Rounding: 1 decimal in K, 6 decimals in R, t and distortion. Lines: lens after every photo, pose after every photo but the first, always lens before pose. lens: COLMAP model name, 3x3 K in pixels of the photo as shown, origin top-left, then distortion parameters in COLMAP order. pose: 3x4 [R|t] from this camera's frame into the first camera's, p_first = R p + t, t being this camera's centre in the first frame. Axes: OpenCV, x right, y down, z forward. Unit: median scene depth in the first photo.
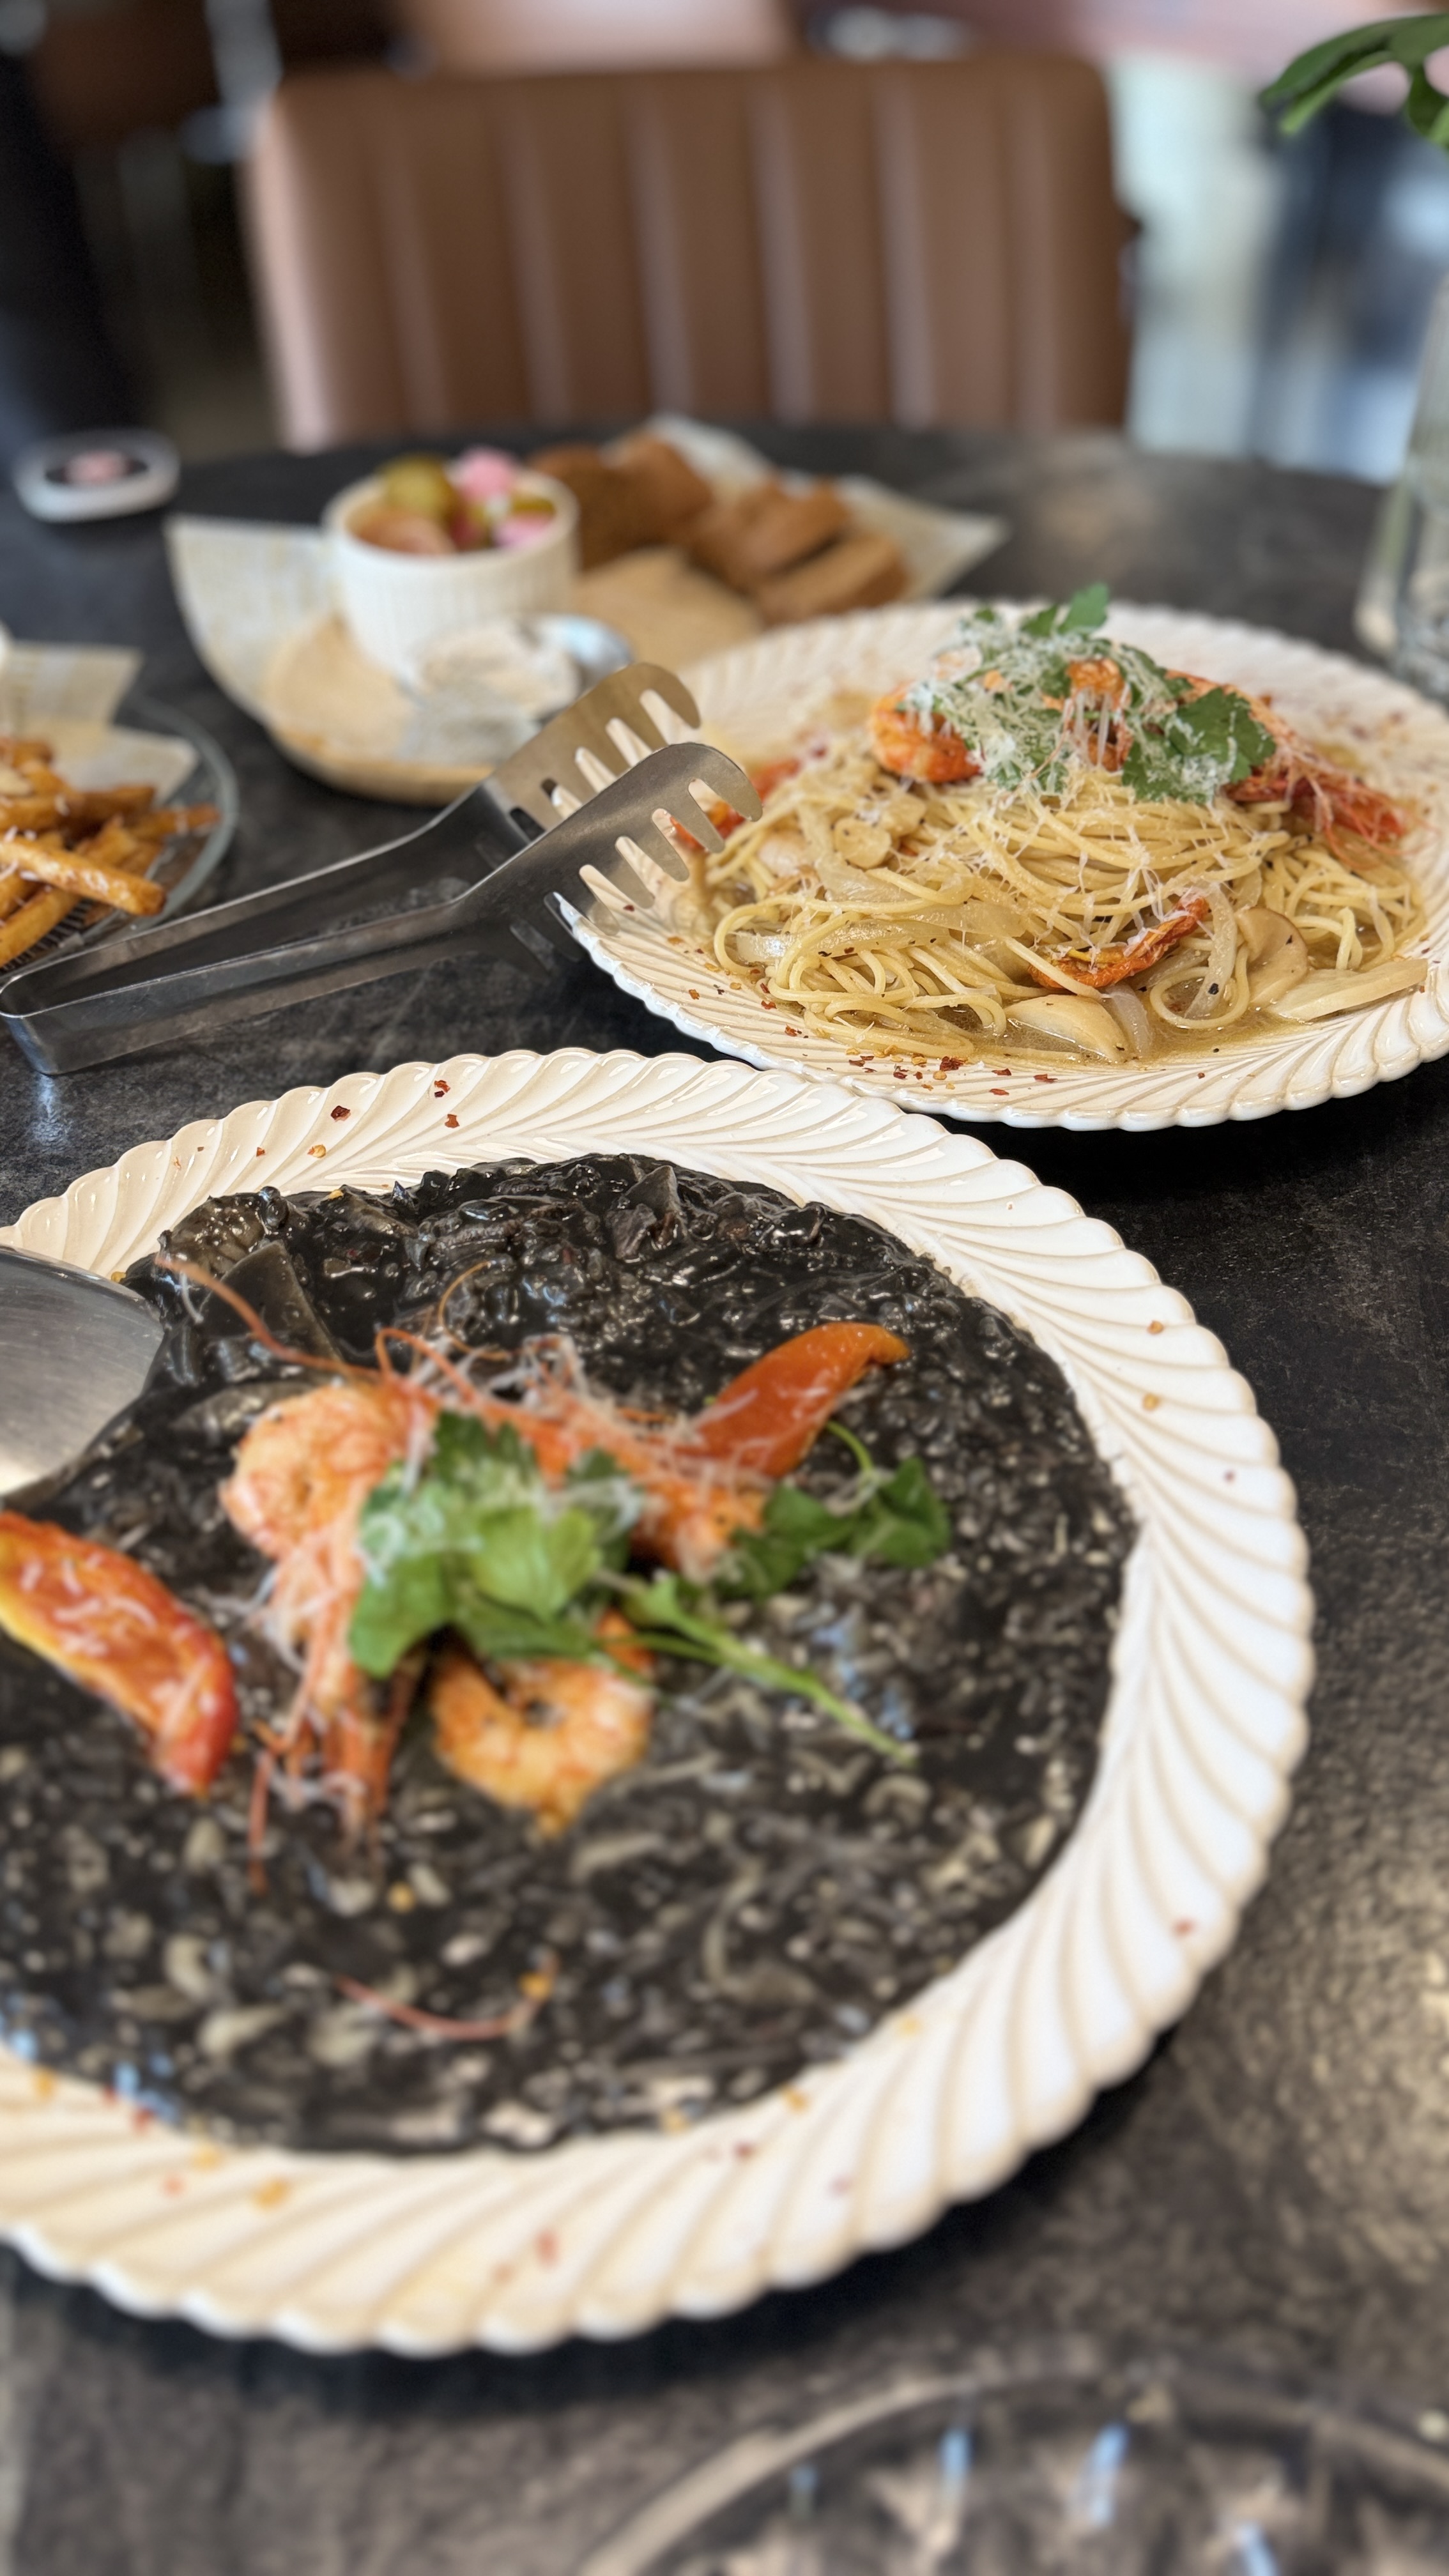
lens RADIAL K [[1823.6, 0, 722.0], [0, 1823.6, 1294.8], [0, 0, 1]] dist [0.148945, -0.252576]
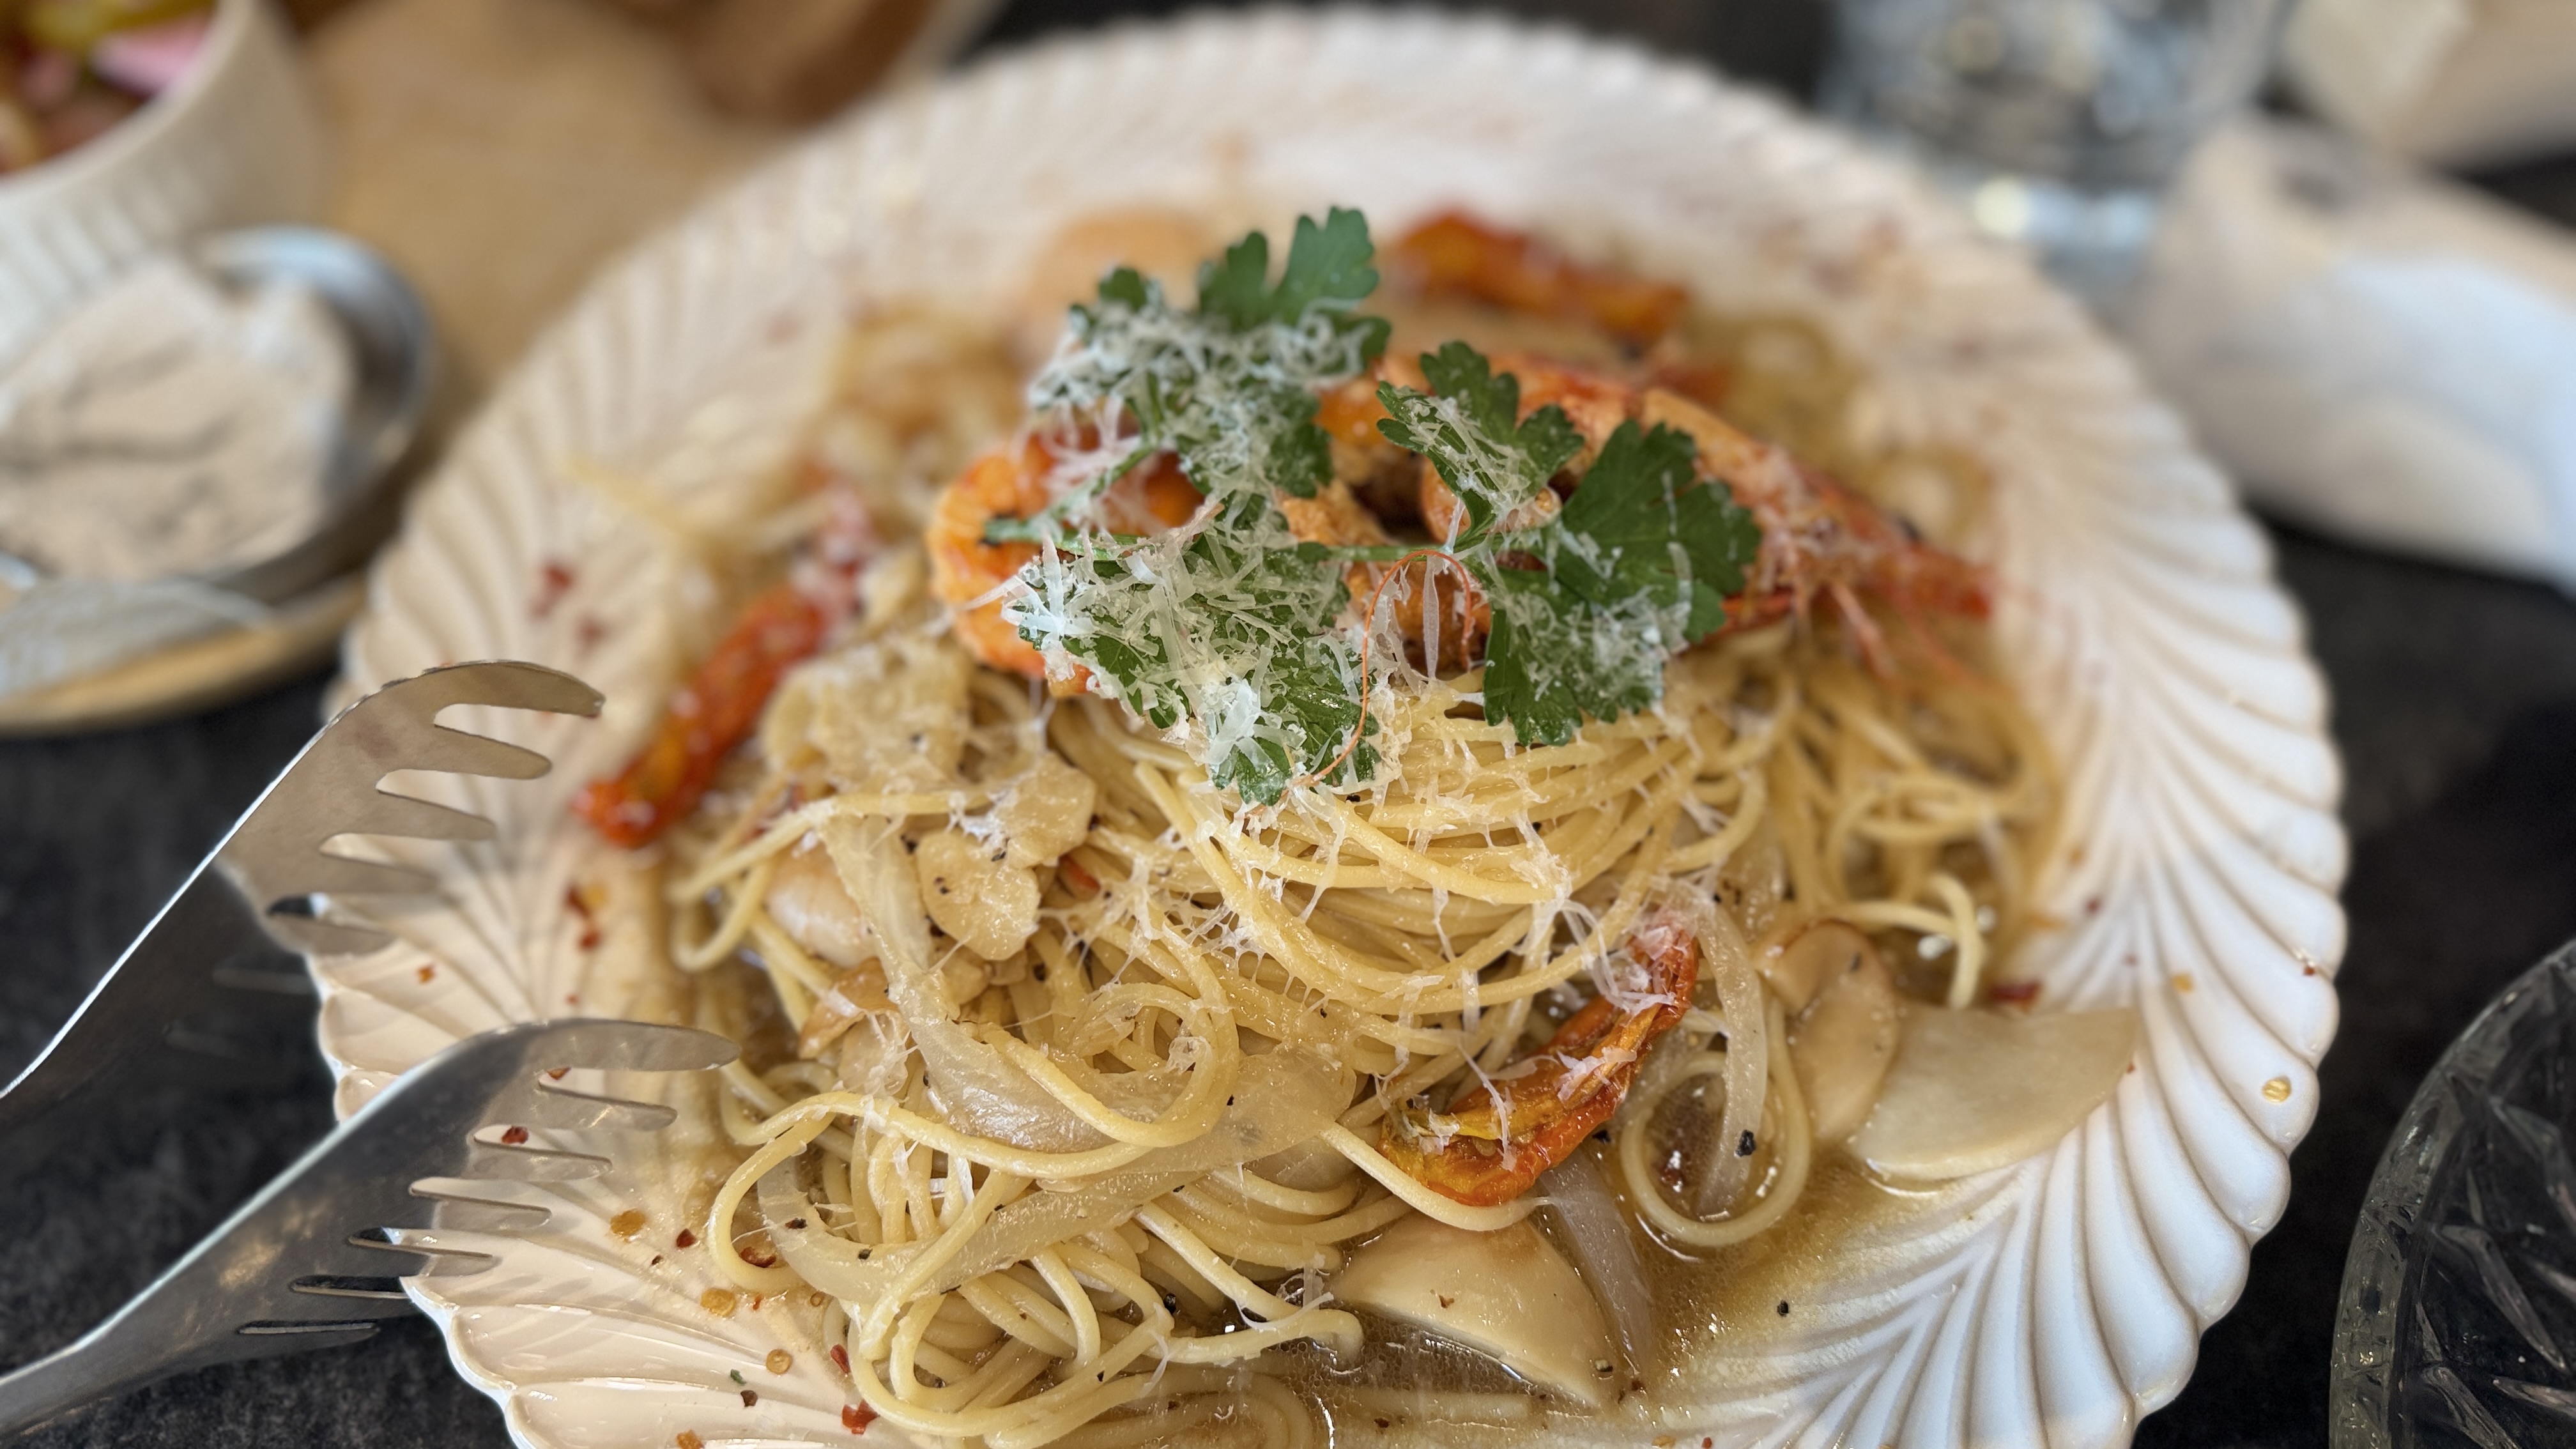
lens RADIAL K [[1823.6, 0, 1288.0], [0, 1823.6, 724.5], [0, 0, 1]] dist [0.148945, -0.252576]
pose [[0.965825, -0.224377, 0.129761, 0.102678], [0.180597, 0.941648, 0.284049, -0.413991], [-0.185923, -0.250907, 0.949988, 0.549515]]
